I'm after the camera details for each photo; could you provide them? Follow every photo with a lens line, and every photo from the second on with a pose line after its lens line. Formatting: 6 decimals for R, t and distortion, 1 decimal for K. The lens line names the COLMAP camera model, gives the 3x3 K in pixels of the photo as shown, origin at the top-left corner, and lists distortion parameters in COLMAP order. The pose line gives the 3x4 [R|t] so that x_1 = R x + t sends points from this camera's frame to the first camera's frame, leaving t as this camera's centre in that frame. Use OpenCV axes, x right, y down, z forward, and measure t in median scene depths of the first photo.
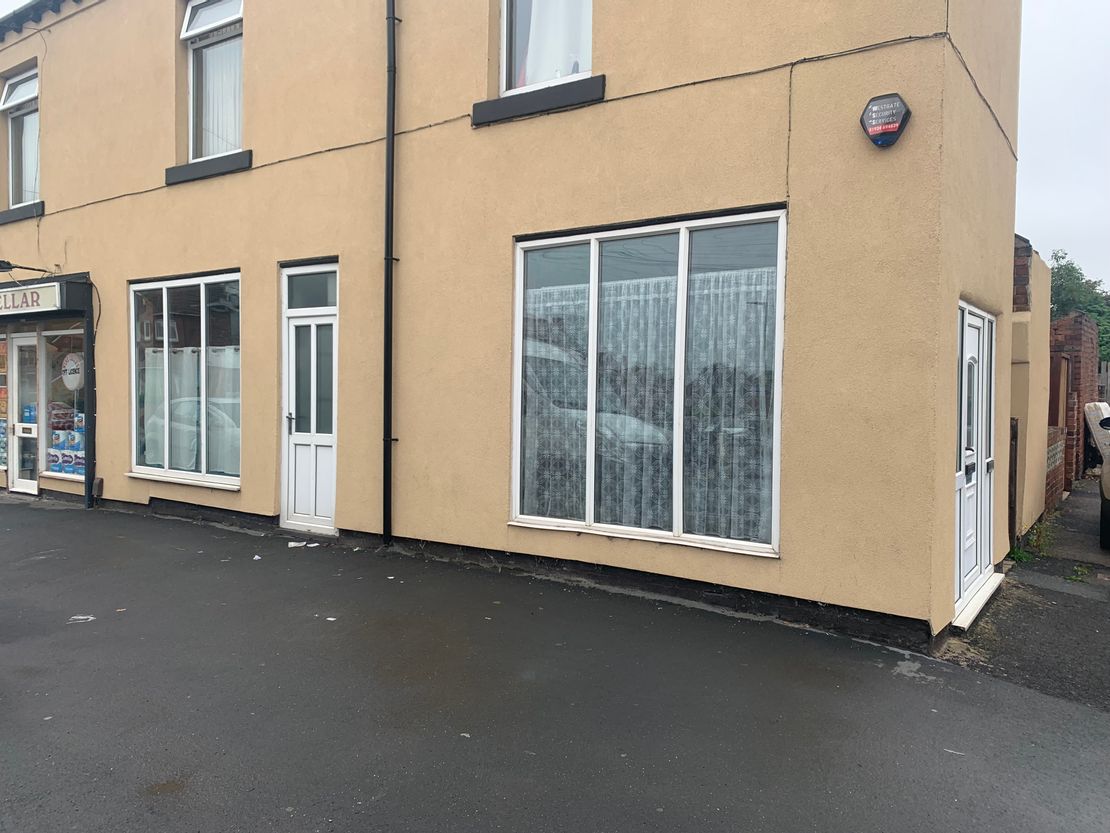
lens RADIAL K [[840.6, 0, 555.0], [0, 840.6, 416.5], [0, 0, 1]] dist [0.030203, -0.000494]
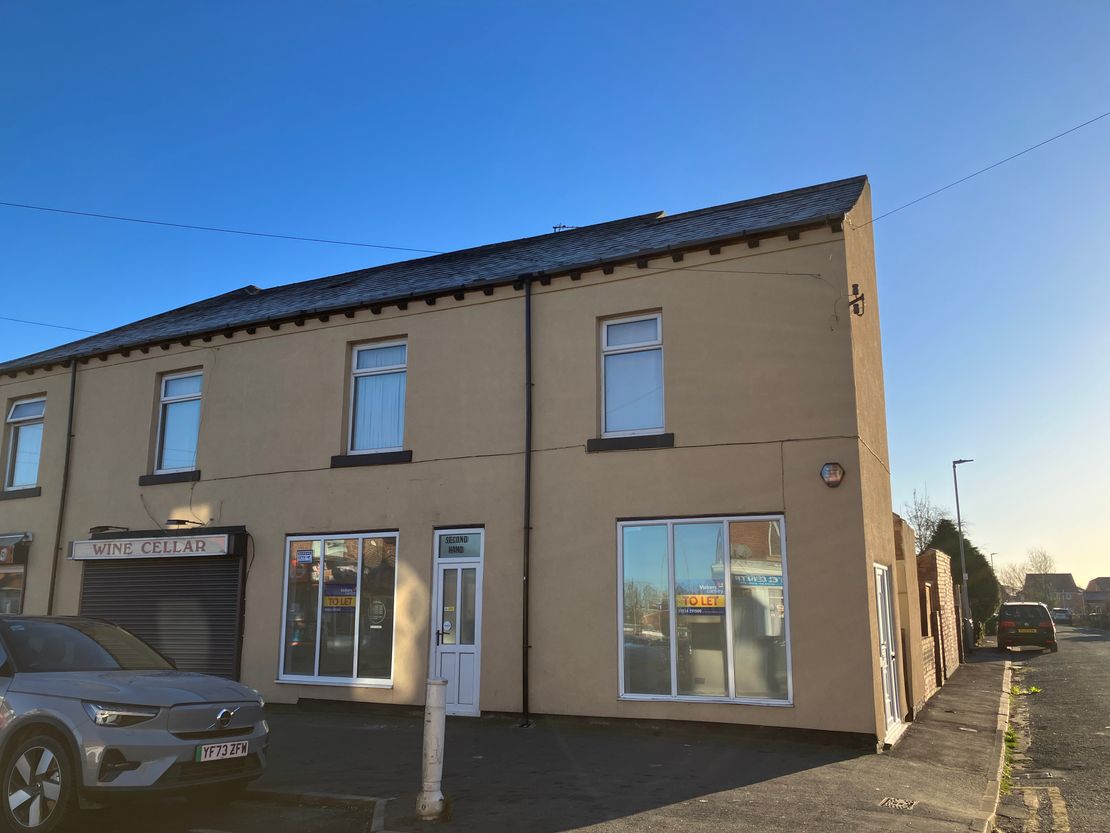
lens RADIAL K [[928.1, 0, 555.0], [0, 928.1, 416.5], [0, 0, 1]] dist [0.008127, 0.000804]
pose [[0.987310, 0.017871, 0.157794, -0.388112], [0.018296, 0.974230, -0.224814, 0.000442], [-0.157746, 0.224848, 0.961540, -0.666331]]
